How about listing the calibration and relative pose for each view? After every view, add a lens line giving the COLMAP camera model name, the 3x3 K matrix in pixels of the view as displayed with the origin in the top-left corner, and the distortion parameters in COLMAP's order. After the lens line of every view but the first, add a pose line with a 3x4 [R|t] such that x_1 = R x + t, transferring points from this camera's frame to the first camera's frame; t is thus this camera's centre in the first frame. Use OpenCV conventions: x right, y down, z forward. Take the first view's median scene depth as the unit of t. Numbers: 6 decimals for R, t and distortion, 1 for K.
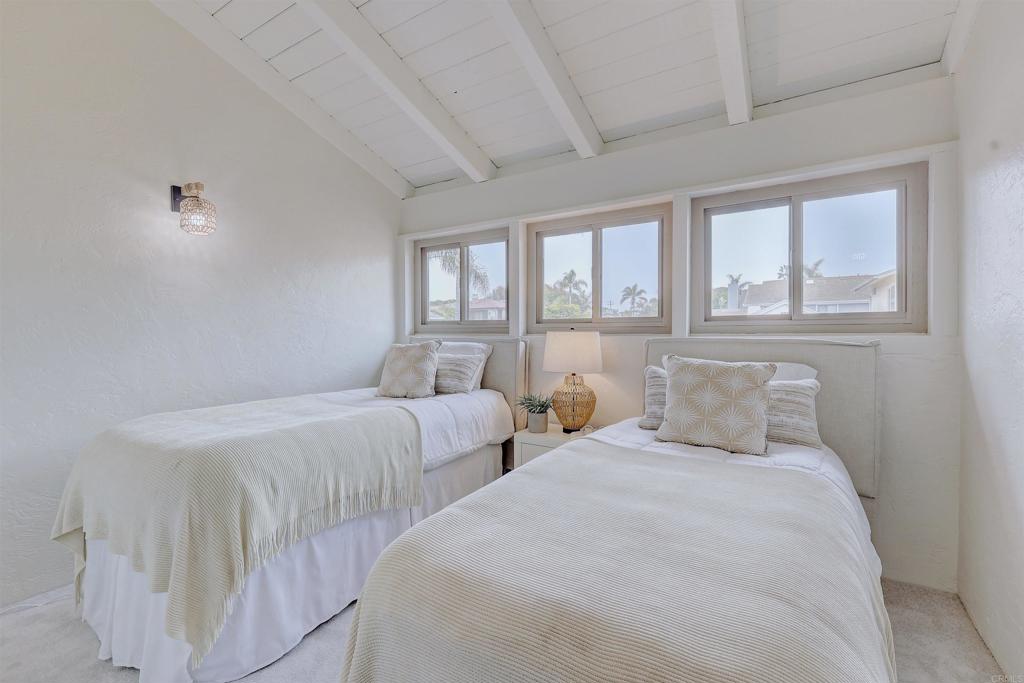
lens RADIAL K [[445.0, 0, 505.0], [0, 445.0, 343.2], [0, 0, 1]] dist [0.003166, -0.000430]
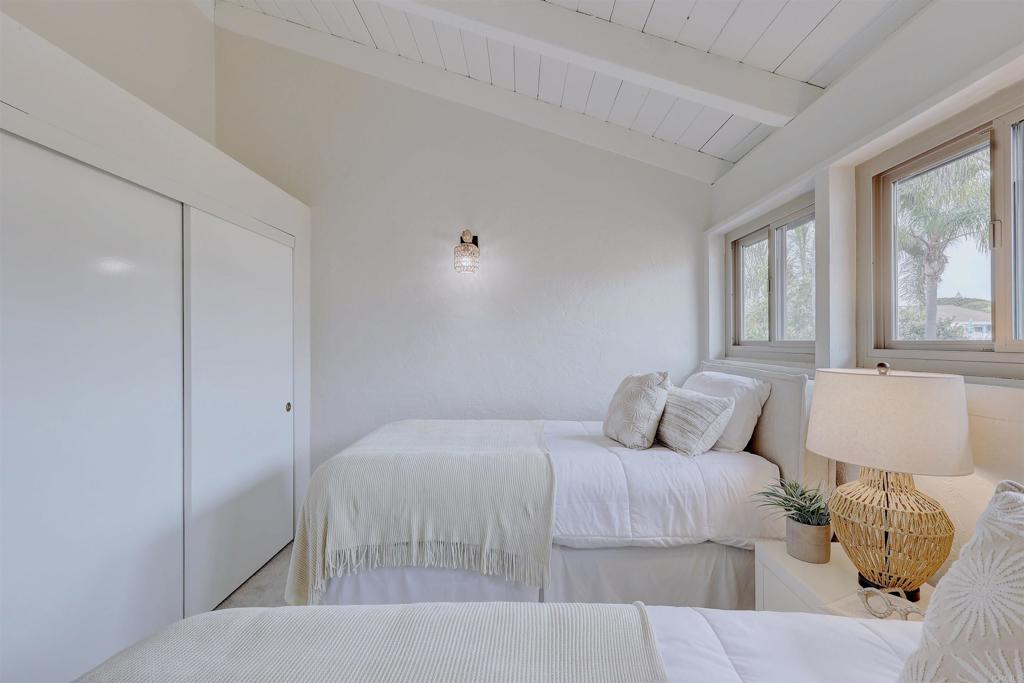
lens RADIAL K [[445.0, 0, 509.7], [0, 445.0, 338.2], [0, 0, 1]] dist [0.003166, -0.000430]
pose [[0.523867, -0.006617, -0.851774, 0.348431], [-0.021474, 0.999549, -0.020972, -0.042557], [0.851529, 0.029278, 0.523489, 0.423596]]
